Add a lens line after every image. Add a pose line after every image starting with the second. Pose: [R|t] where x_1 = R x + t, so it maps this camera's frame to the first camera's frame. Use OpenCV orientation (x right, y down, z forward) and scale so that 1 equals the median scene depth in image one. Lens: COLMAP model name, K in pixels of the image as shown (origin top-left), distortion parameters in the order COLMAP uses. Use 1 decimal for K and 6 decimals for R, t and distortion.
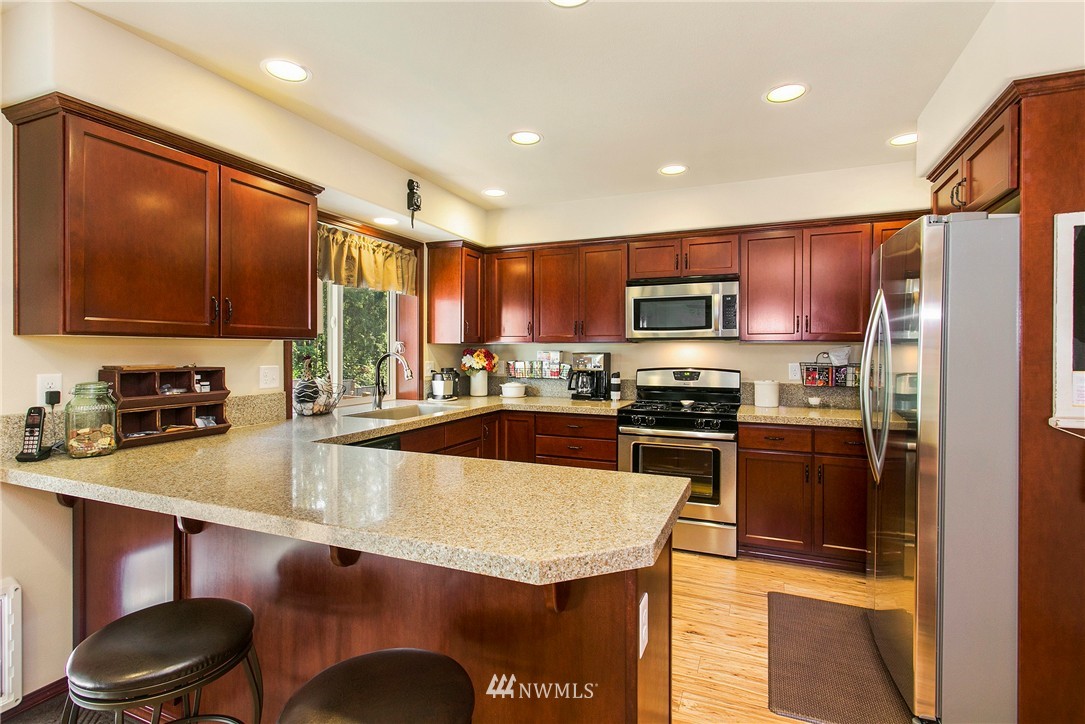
lens RADIAL K [[529.6, 0, 544.0], [0, 529.6, 353.4], [0, 0, 1]] dist [-0.000425, 0.002126]
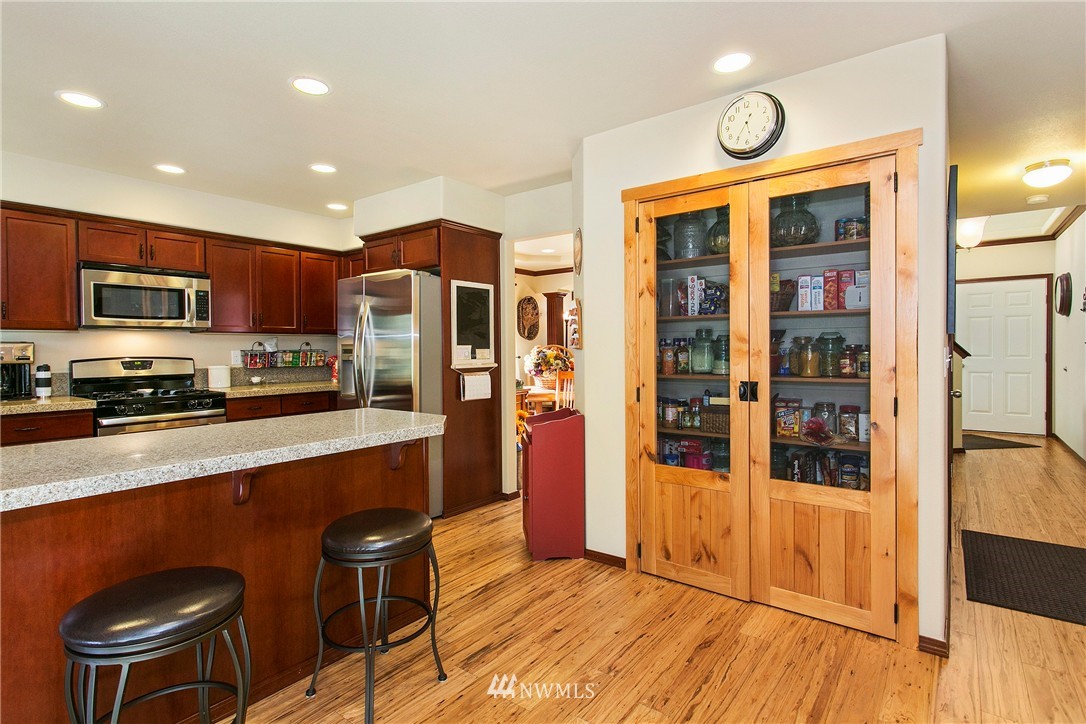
lens RADIAL K [[530.1, 0, 538.0], [0, 530.1, 356.6], [0, 0, 1]] dist [-0.000425, 0.002126]
pose [[0.253495, -0.019961, 0.967131, -0.549909], [0.013691, 0.999761, 0.017046, 0.021024], [-0.967240, 0.008919, 0.253708, 0.012419]]
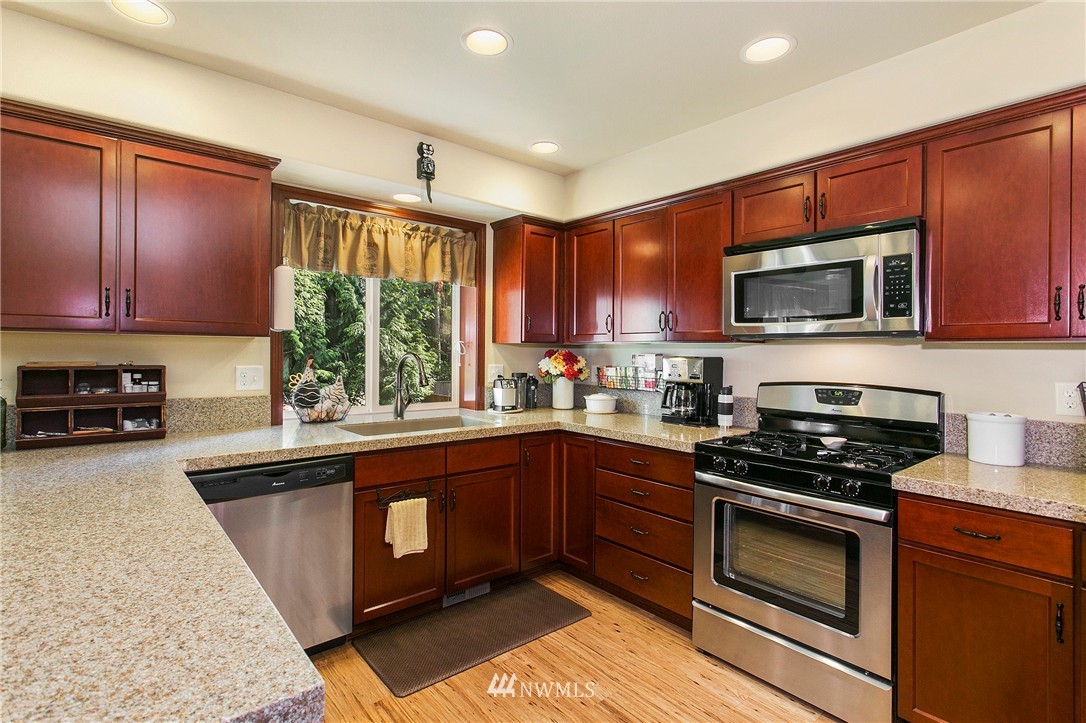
lens RADIAL K [[530.1, 0, 536.2], [0, 530.1, 350.5], [0, 0, 1]] dist [-0.000425, 0.002126]
pose [[0.887576, 0.007895, -0.460593, 0.260260], [-0.013297, 0.999876, -0.008486, -0.001216], [0.460469, 0.013657, 0.887571, 0.322851]]
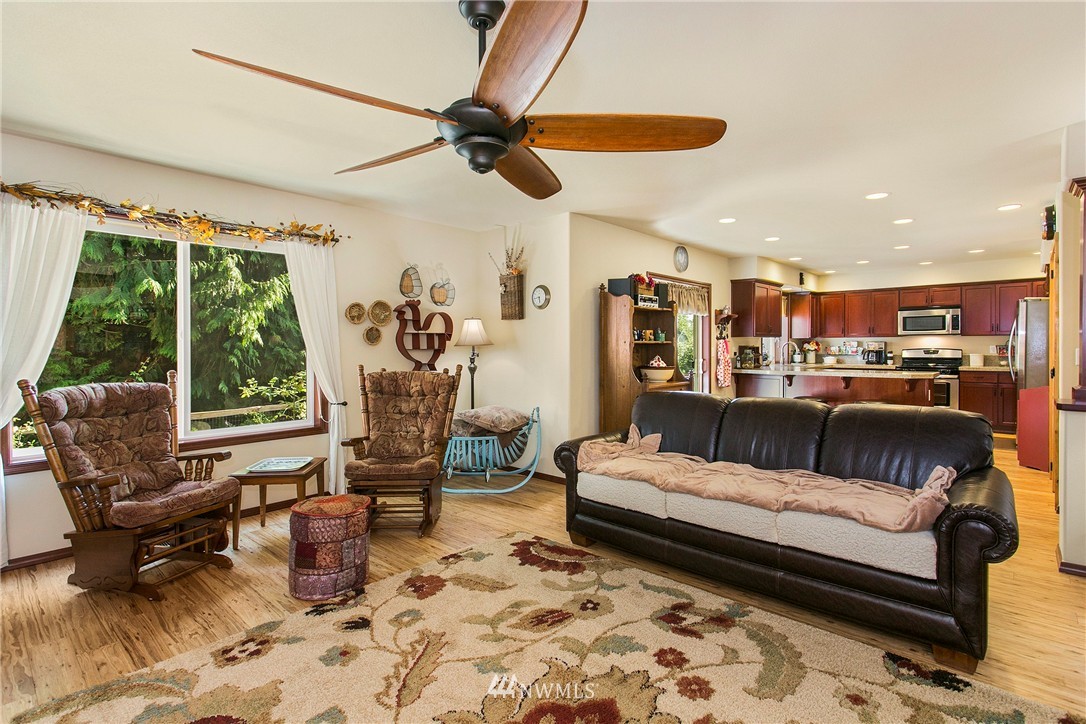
lens RADIAL K [[530.1, 0, 534.9], [0, 530.1, 352.1], [0, 0, 1]] dist [-0.000425, 0.002126]
pose [[0.939701, -0.000752, -0.341997, -0.525629], [0.001413, 0.999998, 0.001683, 0.038635], [0.341995, -0.002065, 0.939699, -1.629946]]
